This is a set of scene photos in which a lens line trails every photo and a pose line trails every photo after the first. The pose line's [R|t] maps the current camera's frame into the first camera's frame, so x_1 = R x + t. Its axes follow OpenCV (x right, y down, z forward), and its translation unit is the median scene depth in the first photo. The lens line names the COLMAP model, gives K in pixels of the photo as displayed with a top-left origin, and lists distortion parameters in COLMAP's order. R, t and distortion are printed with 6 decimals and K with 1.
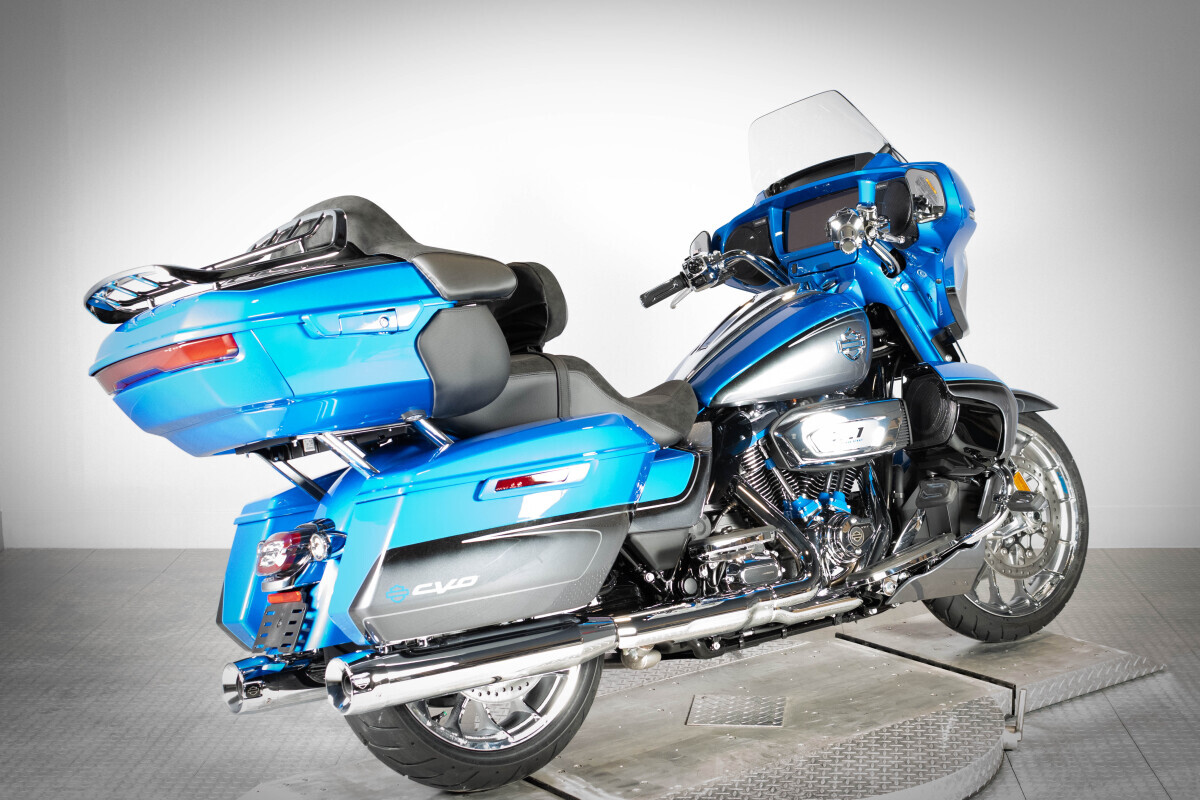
lens RADIAL K [[1846.2, 0, 621.8], [0, 1846.2, 396.8], [0, 0, 1]] dist [-0.042283, -0.004557]
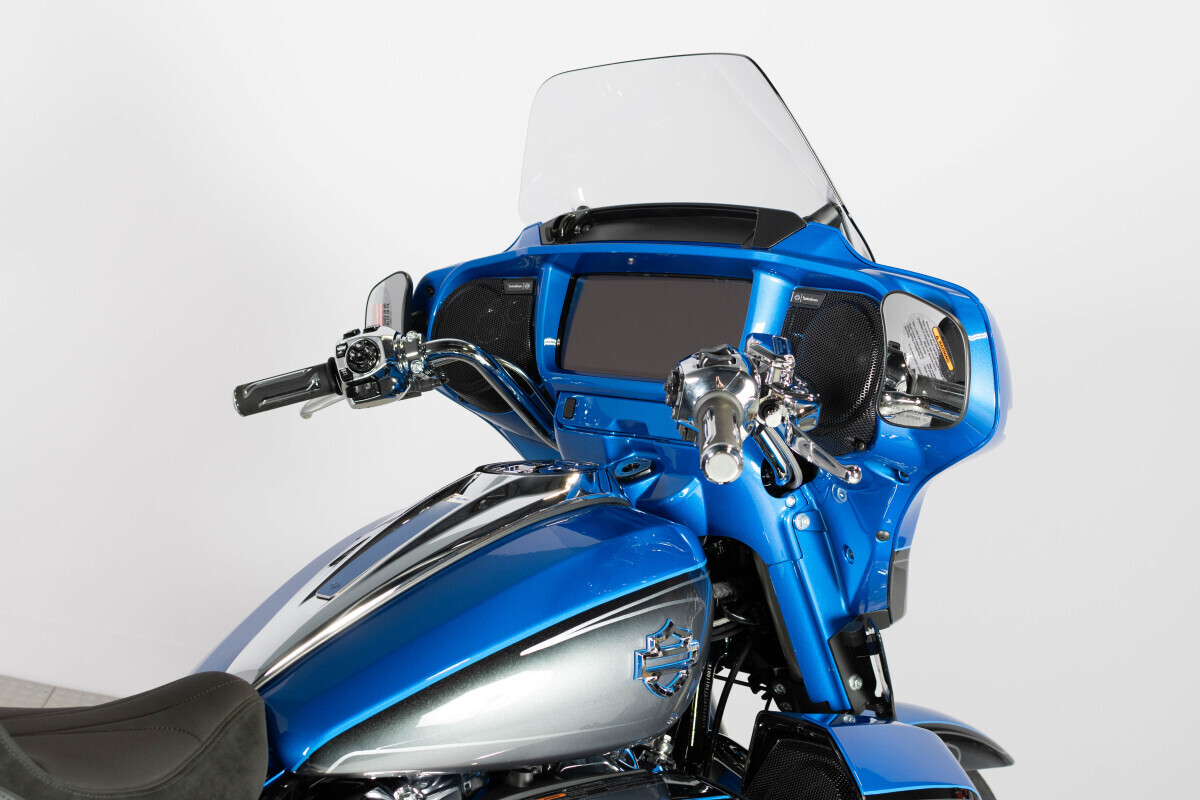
lens RADIAL K [[1846.2, 0, 621.8], [0, 1846.2, 396.8], [0, 0, 1]] dist [-0.042283, -0.004557]
pose [[0.967274, 0.201108, 0.154714, 0.035279], [-0.209279, 0.977105, 0.038305, -0.097580], [-0.143469, -0.069429, 0.987216, 0.564554]]
